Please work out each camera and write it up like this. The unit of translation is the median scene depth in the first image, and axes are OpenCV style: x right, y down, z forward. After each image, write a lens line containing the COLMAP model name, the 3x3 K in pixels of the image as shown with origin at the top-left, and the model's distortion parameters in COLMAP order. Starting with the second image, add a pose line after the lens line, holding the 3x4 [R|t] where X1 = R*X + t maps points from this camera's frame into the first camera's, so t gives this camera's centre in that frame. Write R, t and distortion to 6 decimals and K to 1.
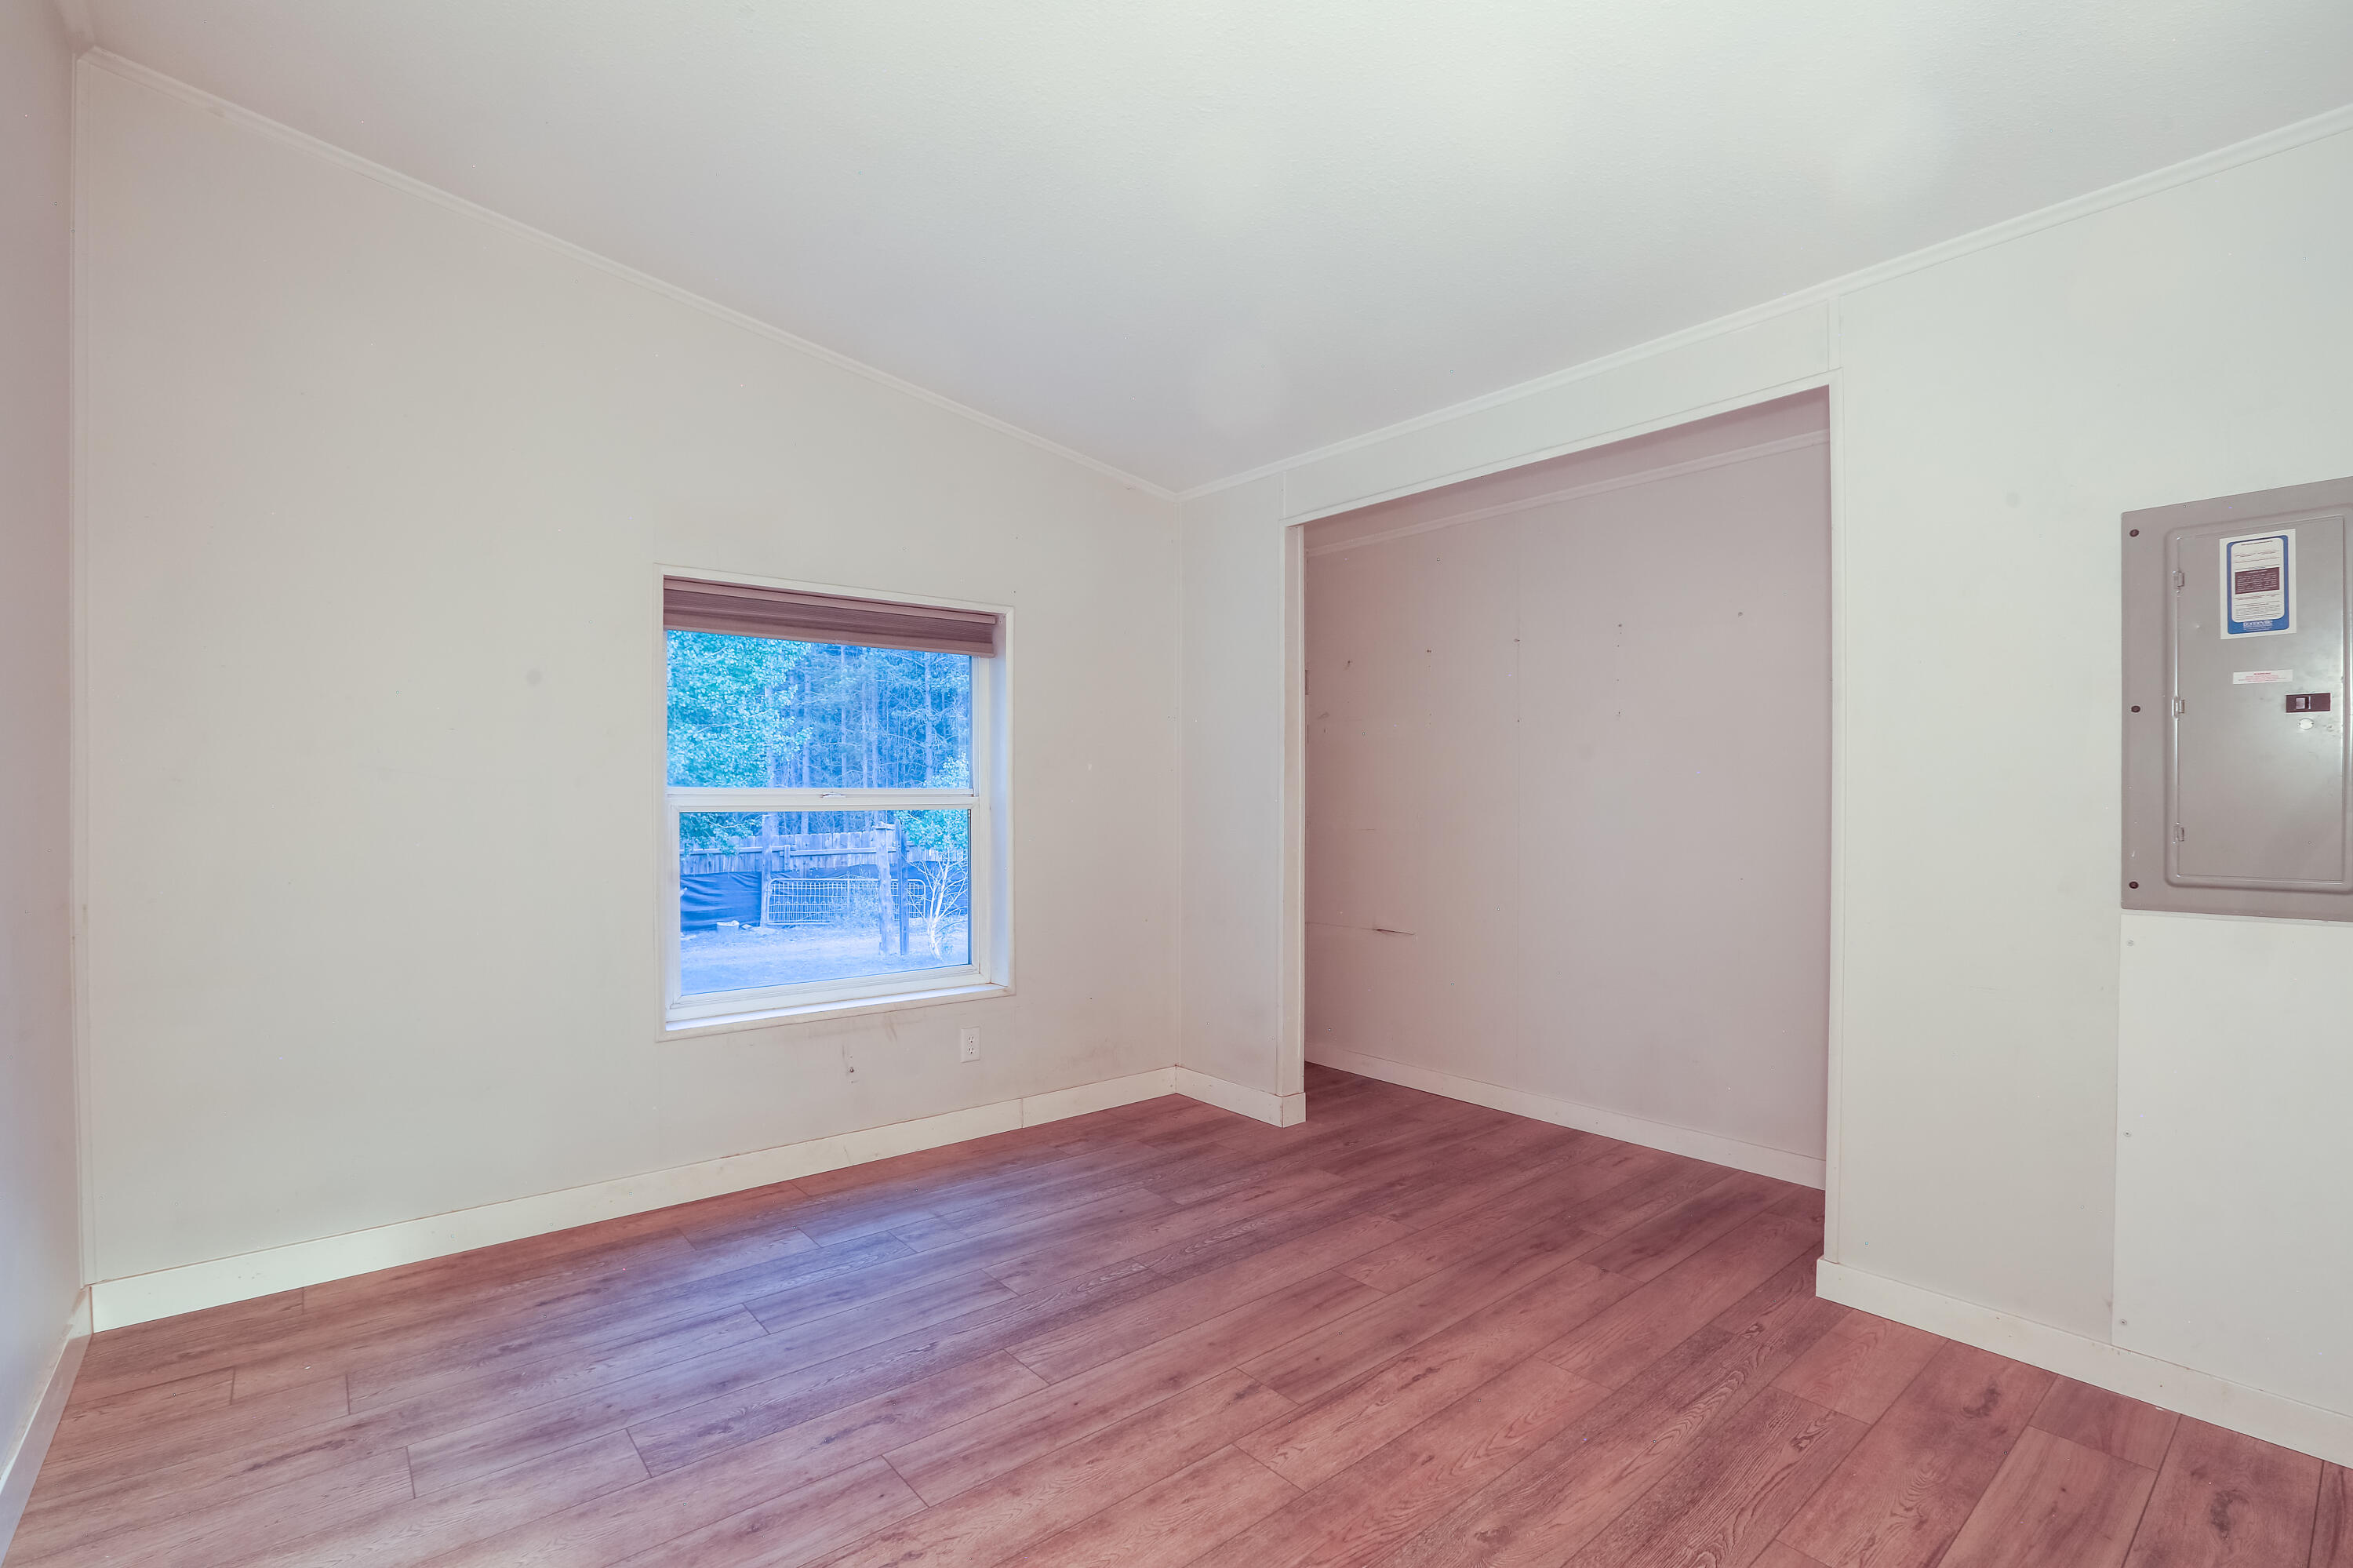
lens RADIAL K [[1079.7, 0, 1177.4], [0, 1079.7, 788.3], [0, 0, 1]] dist [0.001081, 0.000232]
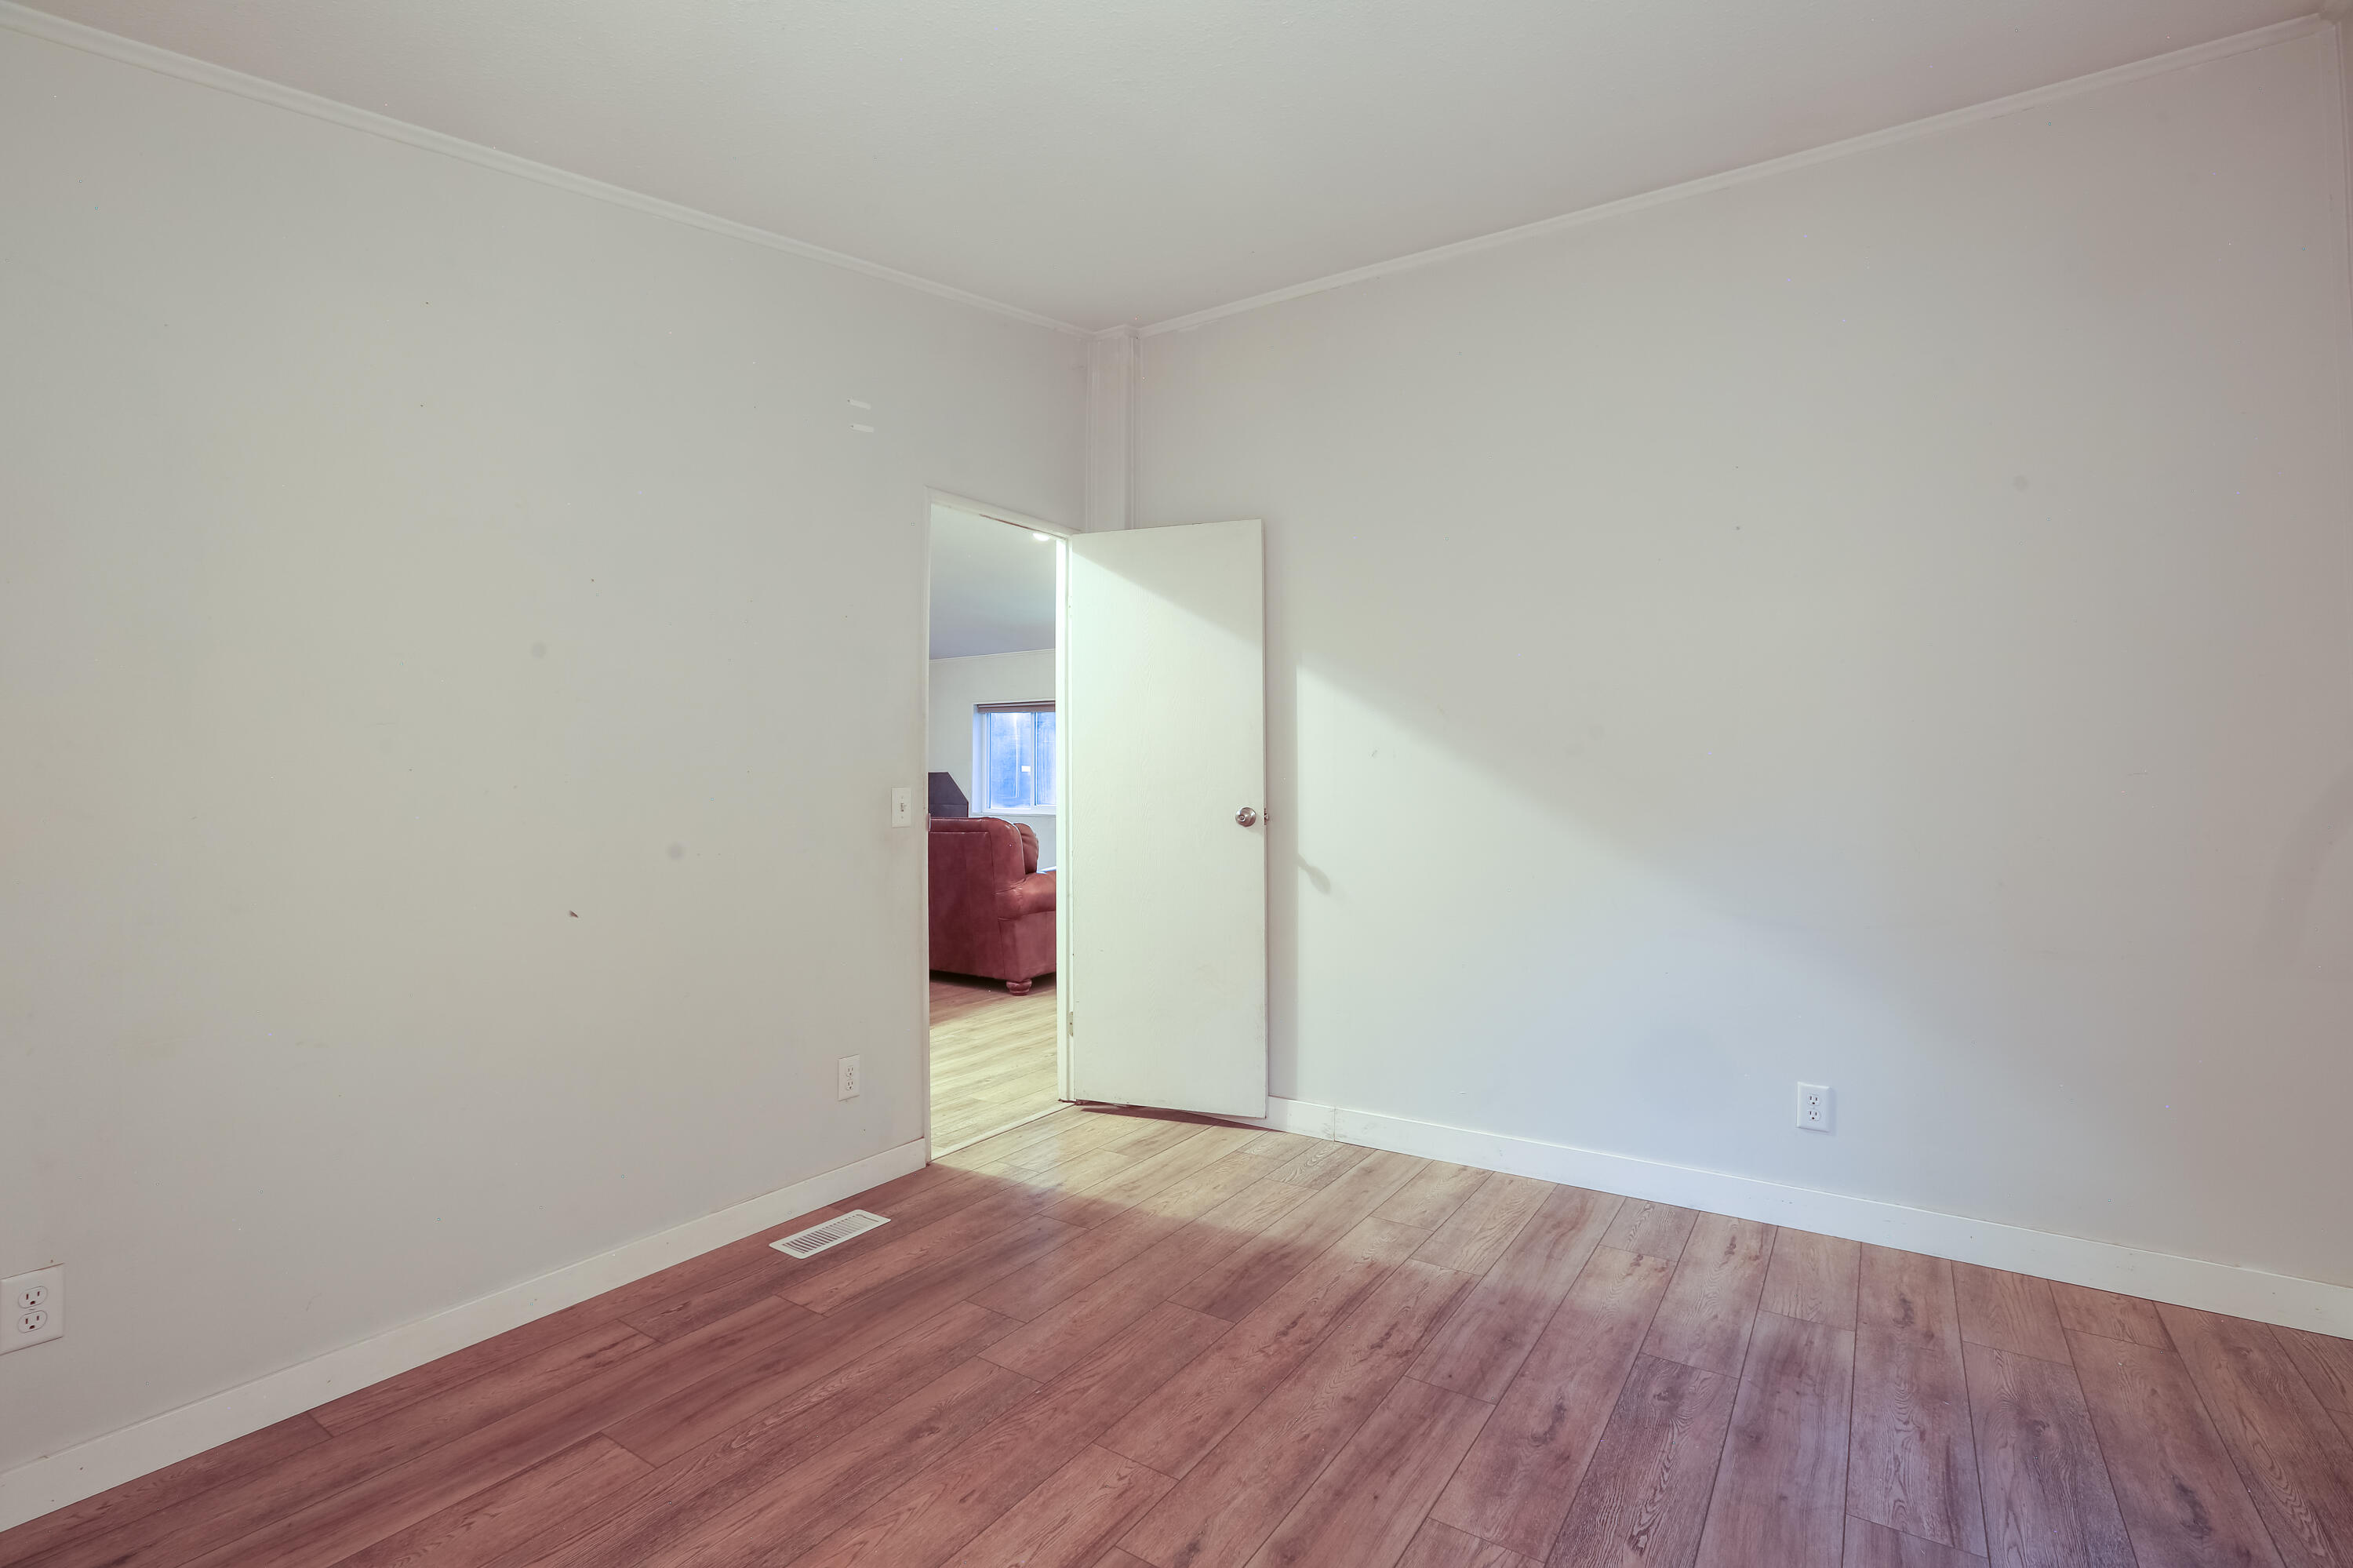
lens RADIAL K [[1079.7, 0, 1176.7], [0, 1079.7, 780.0], [0, 0, 1]] dist [0.001081, 0.000232]
pose [[-0.959405, 0.003060, -0.282016, 0.314636], [0.002952, 0.999995, 0.000806, 0.011036], [0.282017, -0.000059, -0.959409, 1.910361]]
